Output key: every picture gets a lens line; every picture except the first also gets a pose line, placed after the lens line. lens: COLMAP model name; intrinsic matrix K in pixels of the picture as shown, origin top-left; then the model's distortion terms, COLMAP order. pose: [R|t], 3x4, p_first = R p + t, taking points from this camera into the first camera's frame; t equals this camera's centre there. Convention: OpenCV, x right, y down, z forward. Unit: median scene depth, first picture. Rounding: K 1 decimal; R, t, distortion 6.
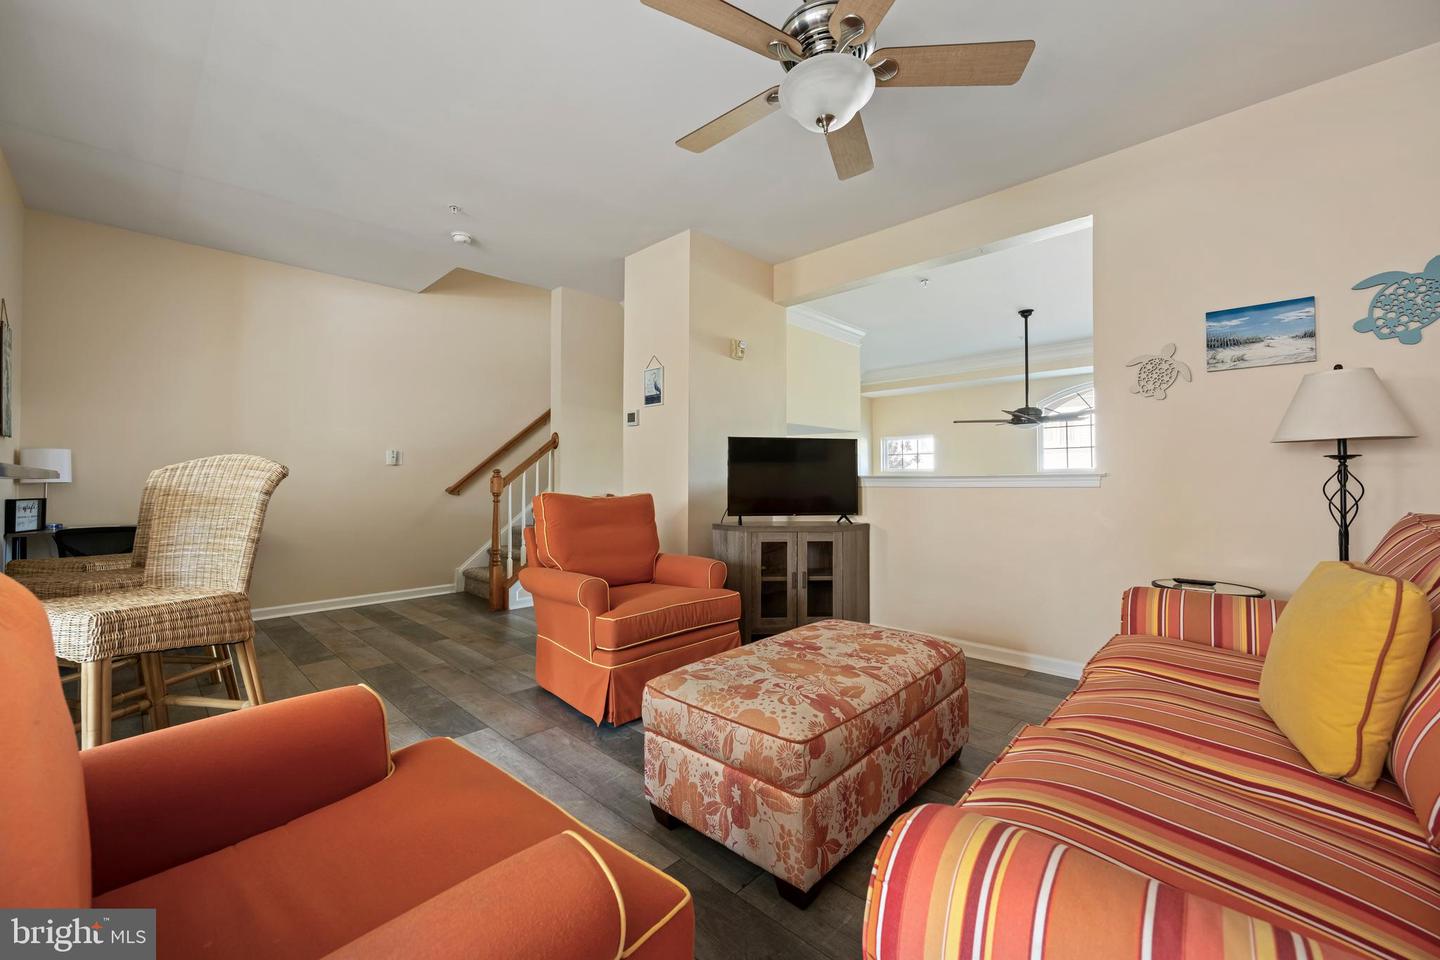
lens RADIAL K [[563.6, 0, 719.4], [0, 563.6, 469.2], [0, 0, 1]] dist [-0.002712, -0.000200]
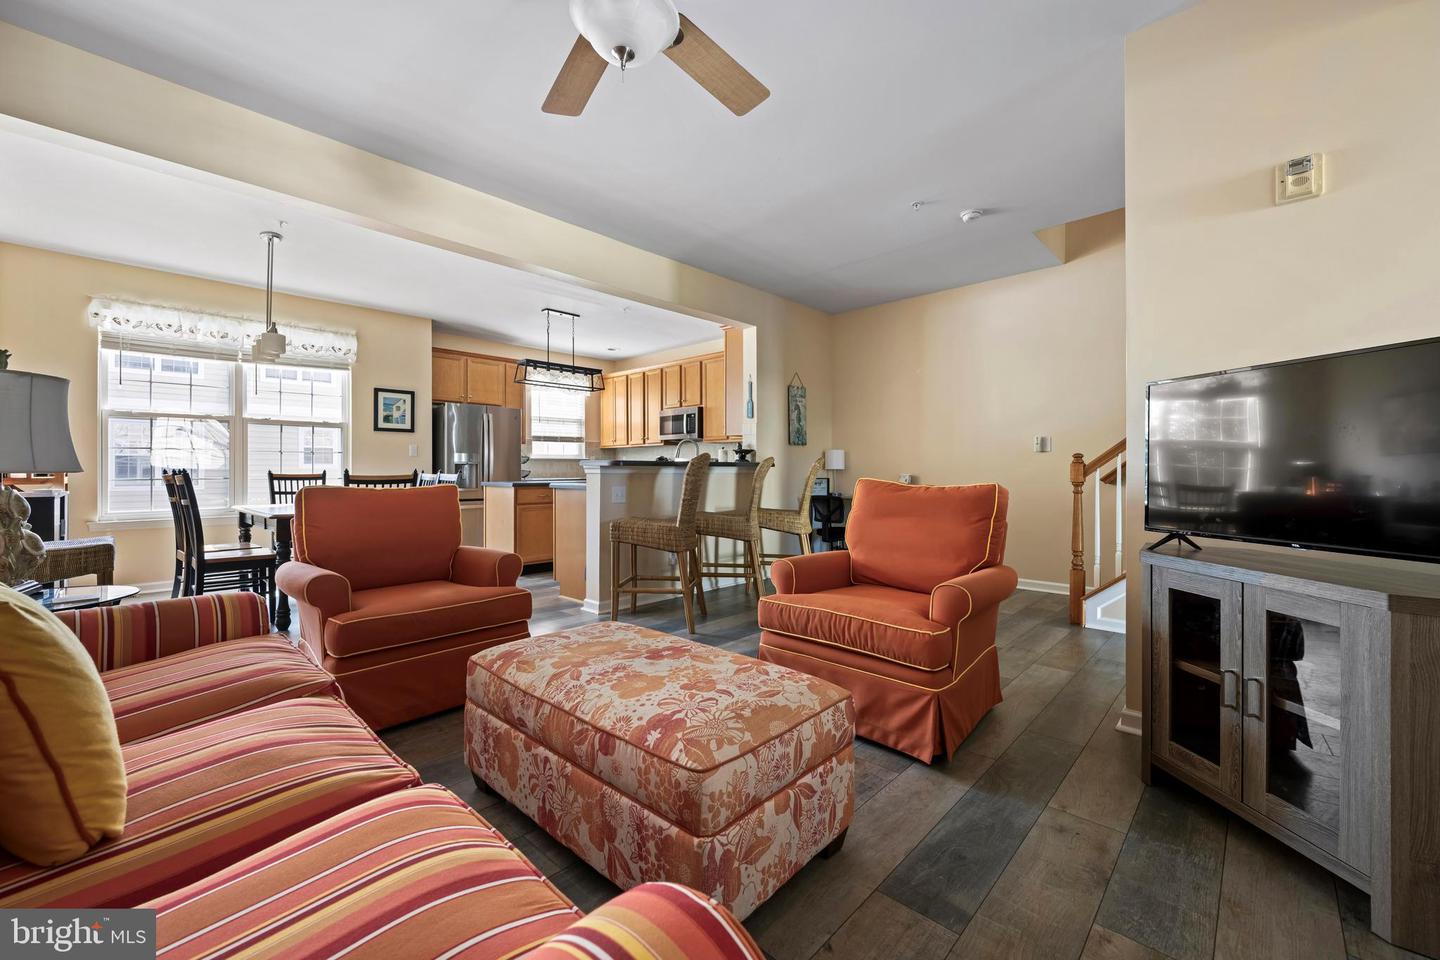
lens RADIAL K [[581.2, 0, 720.3], [0, 581.2, 471.1], [0, 0, 1]] dist [0.000040, 0.000033]
pose [[0.008903, 0.003236, -0.999955, 0.868194], [0.020027, 0.999794, 0.003414, 0.024374], [0.999760, -0.020057, 0.008837, 0.896459]]
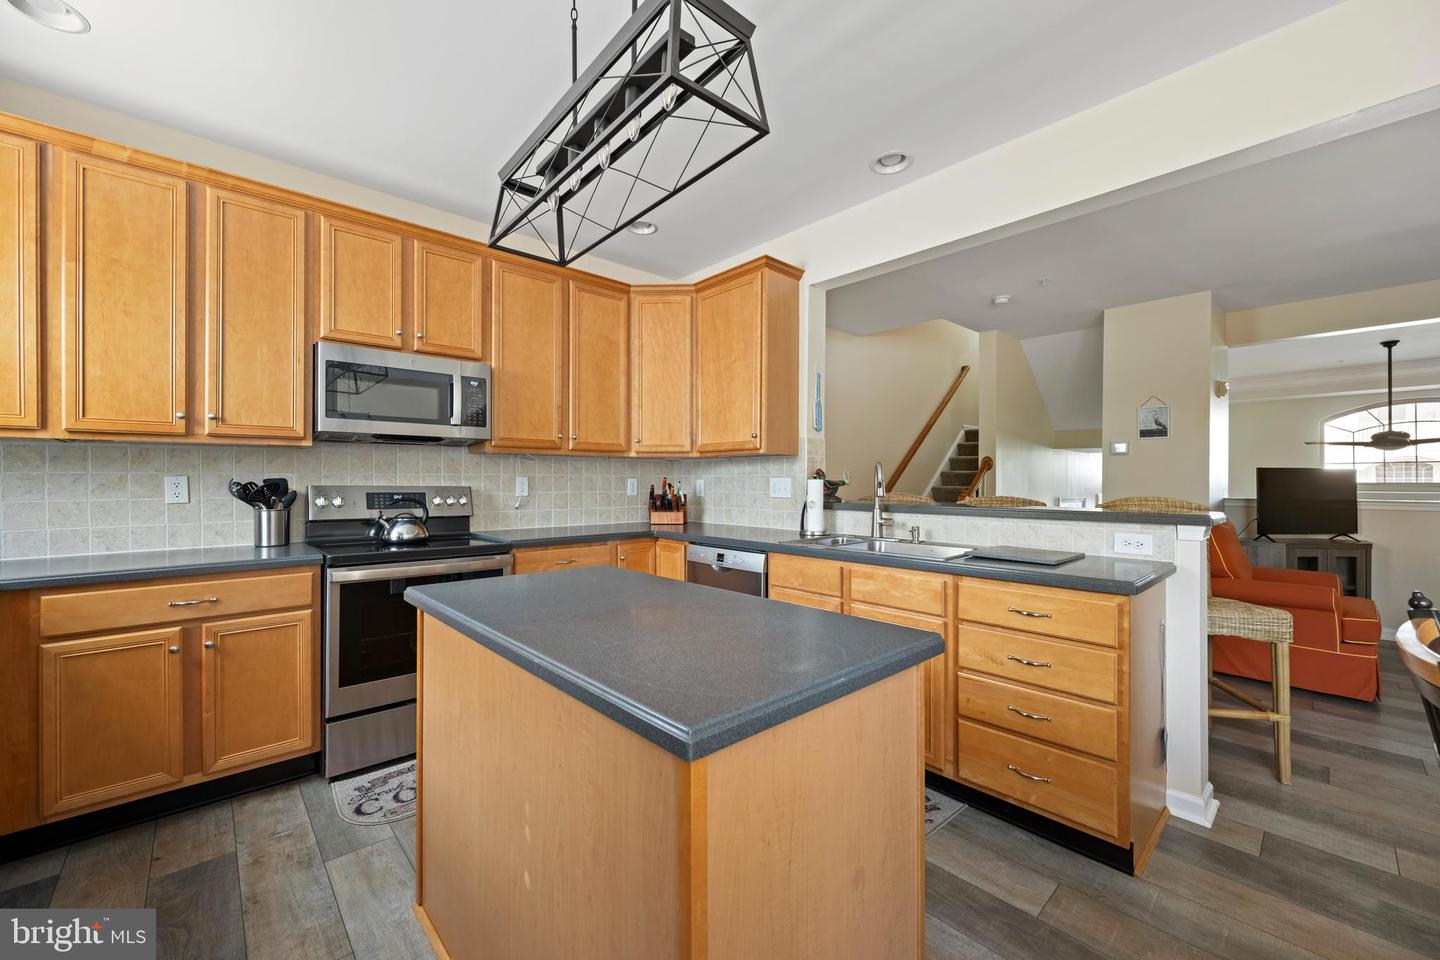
lens RADIAL K [[561.0, 0, 717.5], [0, 561.0, 478.2], [0, 0, 1]] dist [-0.002643, -0.000026]
pose [[0.997906, 0.003132, -0.064606, -1.582946], [-0.002164, 0.999884, 0.015045, -0.076108], [0.064646, -0.014874, 0.997797, -0.374864]]
